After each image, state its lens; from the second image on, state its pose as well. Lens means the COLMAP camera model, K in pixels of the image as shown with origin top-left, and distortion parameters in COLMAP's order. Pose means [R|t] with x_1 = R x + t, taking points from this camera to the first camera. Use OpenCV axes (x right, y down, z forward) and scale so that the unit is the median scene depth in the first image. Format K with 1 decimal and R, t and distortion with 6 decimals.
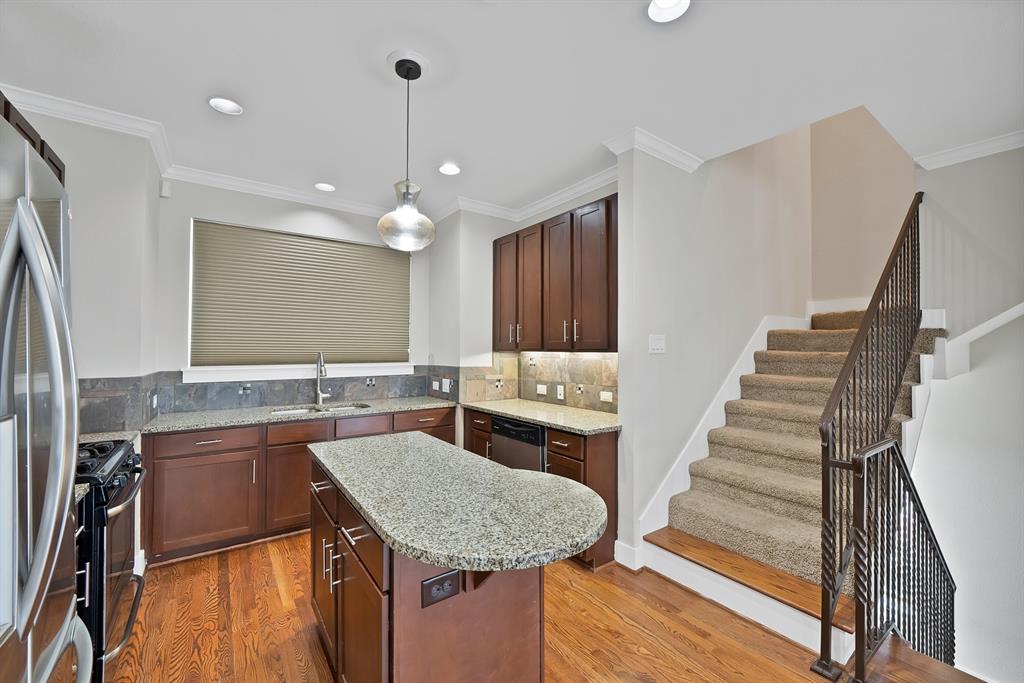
lens RADIAL K [[412.5, 0, 506.4], [0, 412.5, 341.8], [0, 0, 1]] dist [-0.010757, 0.000355]
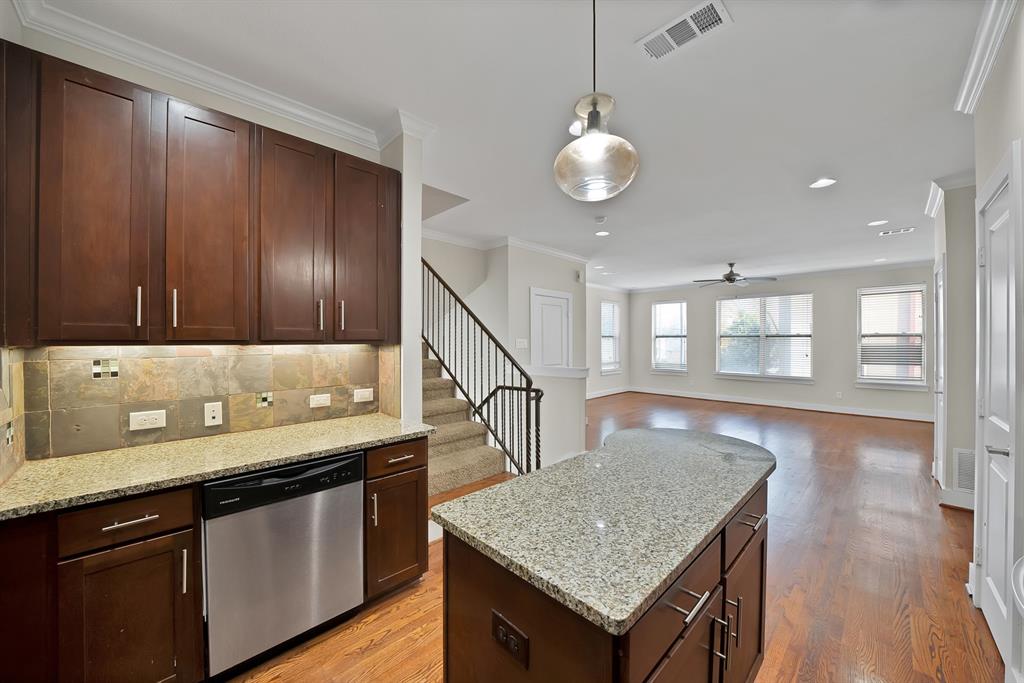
lens RADIAL K [[370.8, 0, 512.0], [0, 370.8, 341.5], [0, 0, 1]] dist [-0.018493, 0.000033]
pose [[-0.154535, -0.004822, 0.987975, -0.491499], [-0.017910, 0.999837, 0.002079, 0.011933], [-0.987825, -0.017373, -0.154597, 0.727398]]
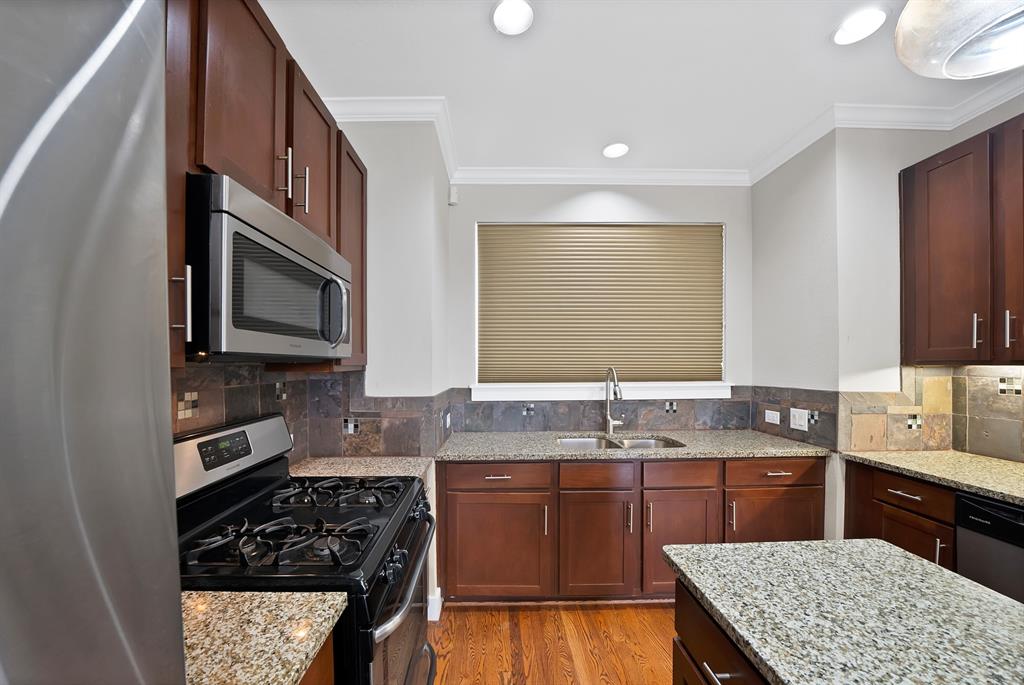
lens RADIAL K [[371.8, 0, 494.0], [0, 371.8, 366.0], [0, 0, 1]] dist [-0.018259, 0.000096]
pose [[0.819781, -0.003964, -0.572663, -0.248373], [0.017790, 0.999670, 0.018546, 0.005722], [0.572400, -0.025391, 0.819581, 0.317974]]
